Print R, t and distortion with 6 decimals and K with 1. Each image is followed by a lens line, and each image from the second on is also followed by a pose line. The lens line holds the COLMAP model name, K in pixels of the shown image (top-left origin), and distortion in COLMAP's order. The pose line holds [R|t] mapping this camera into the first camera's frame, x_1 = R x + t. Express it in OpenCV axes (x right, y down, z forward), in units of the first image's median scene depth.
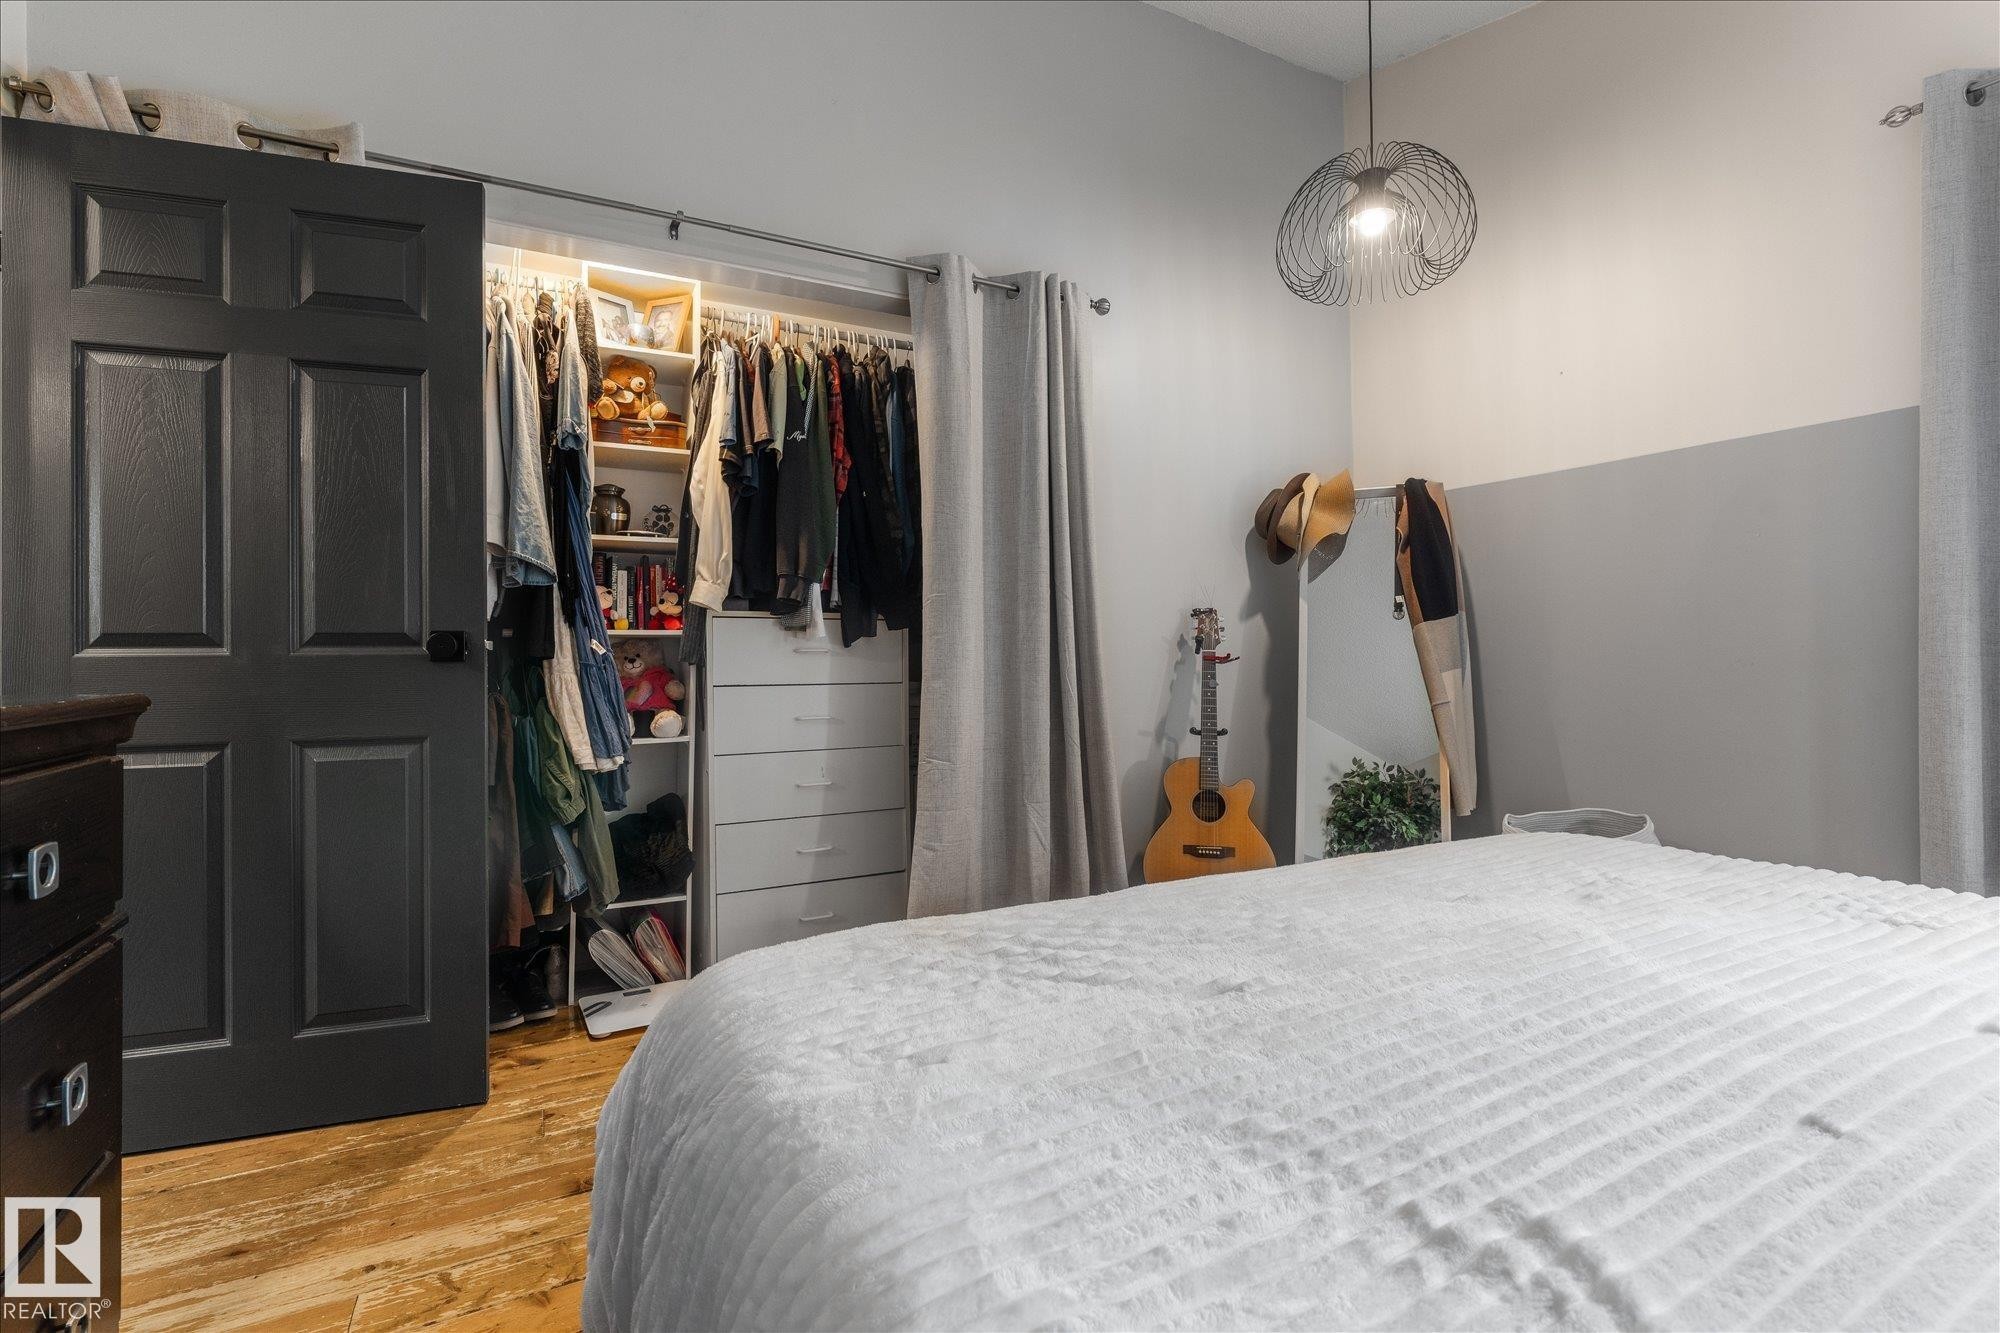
lens RADIAL K [[925.1, 0, 1006.4], [0, 925.1, 666.9], [0, 0, 1]] dist [-0.008209, 0.000840]
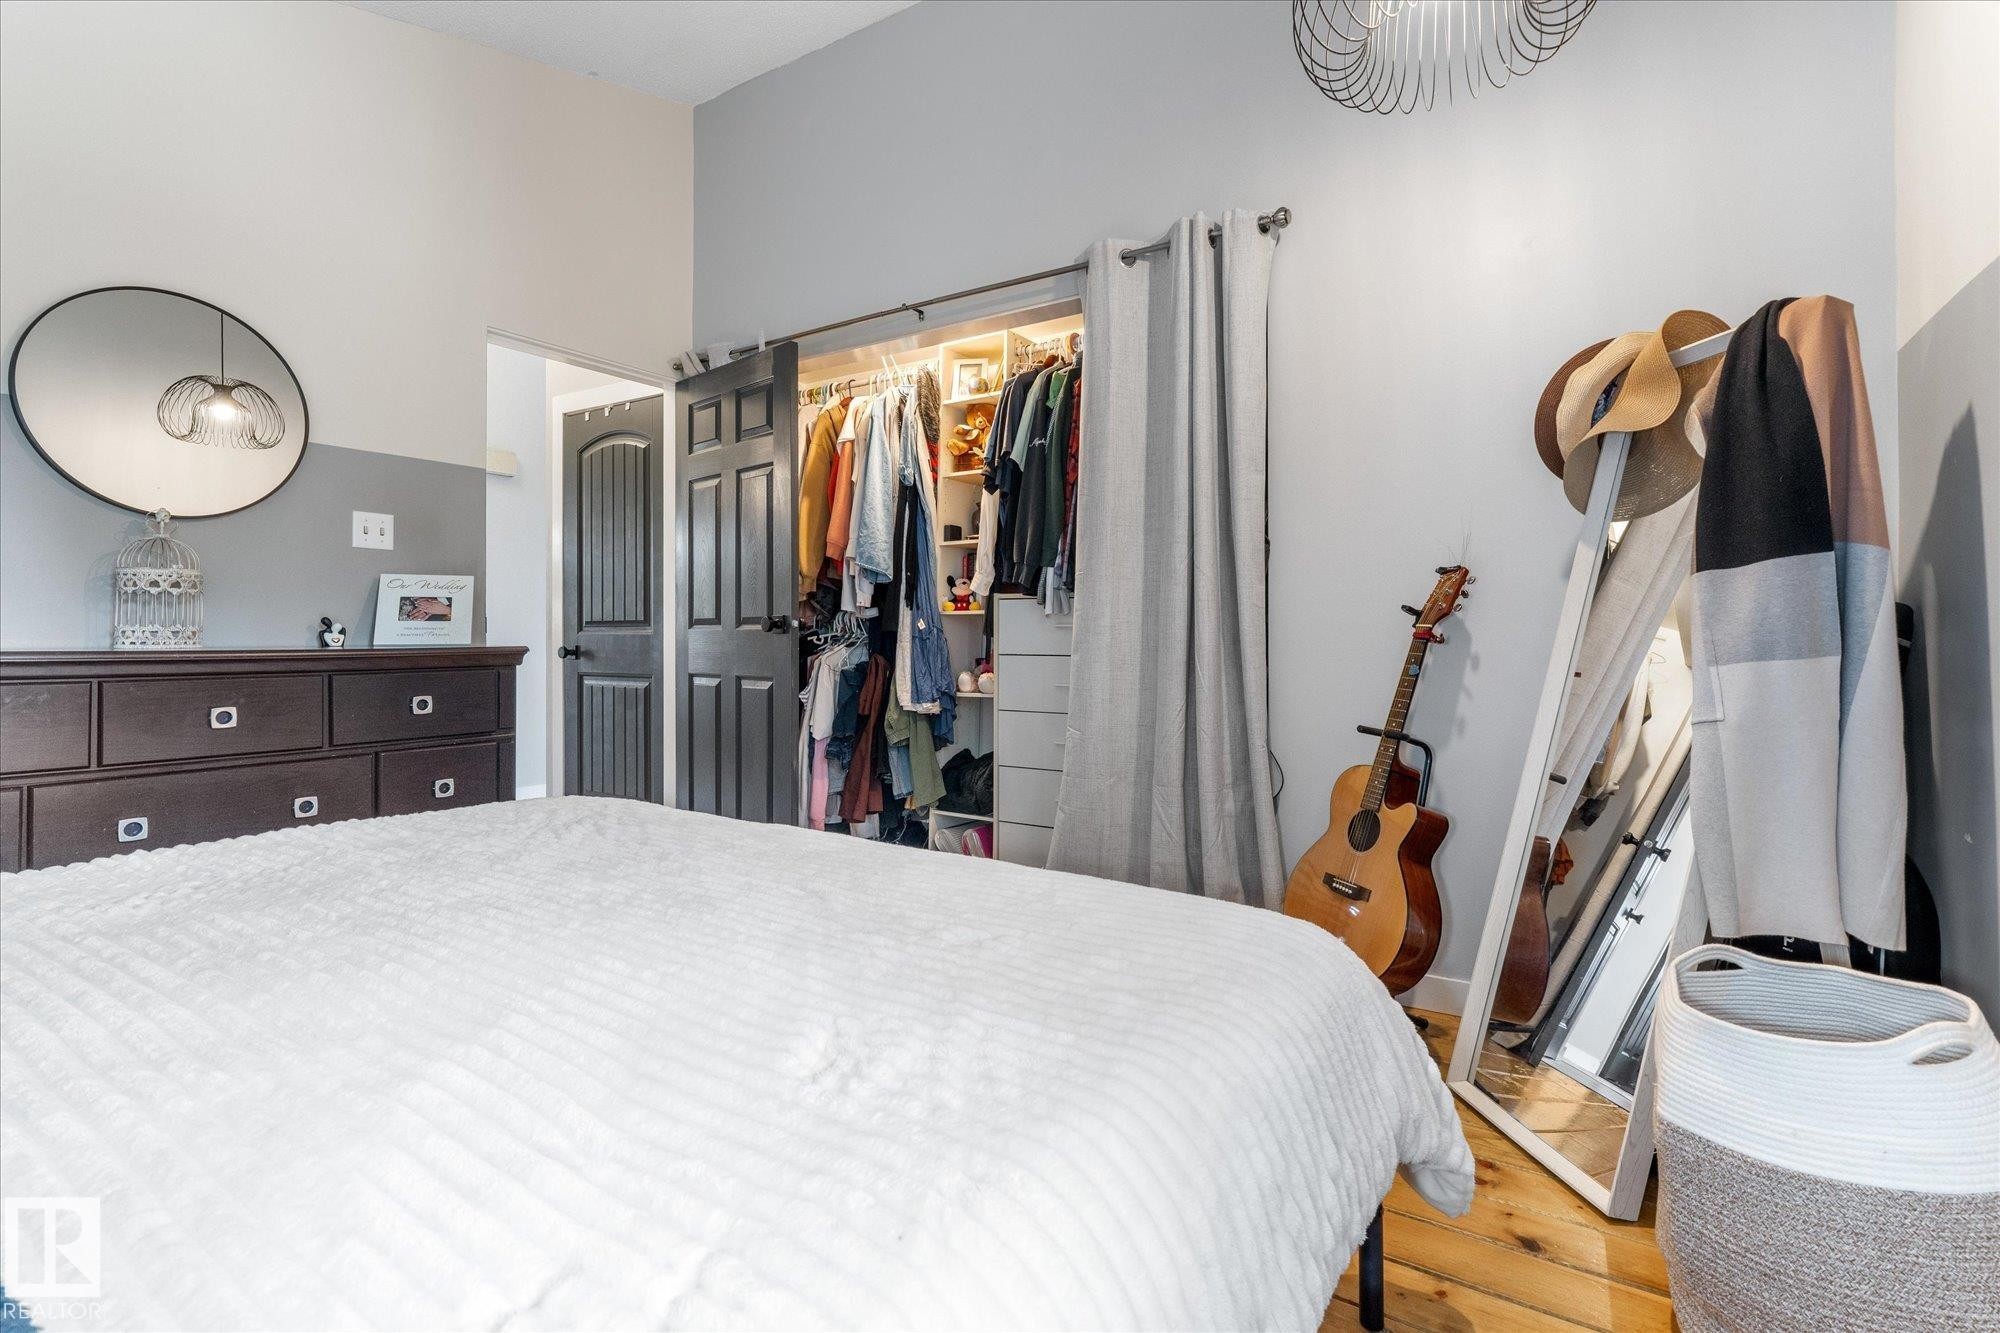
lens RADIAL K [[914.7, 0, 1002.9], [0, 914.7, 661.1], [0, 0, 1]] dist [-0.002366, 0.000425]
pose [[0.482428, 0.029278, -0.875446, 0.830780], [-0.013742, 0.999571, 0.025857, -0.003017], [0.875828, -0.000444, 0.482624, 0.433681]]
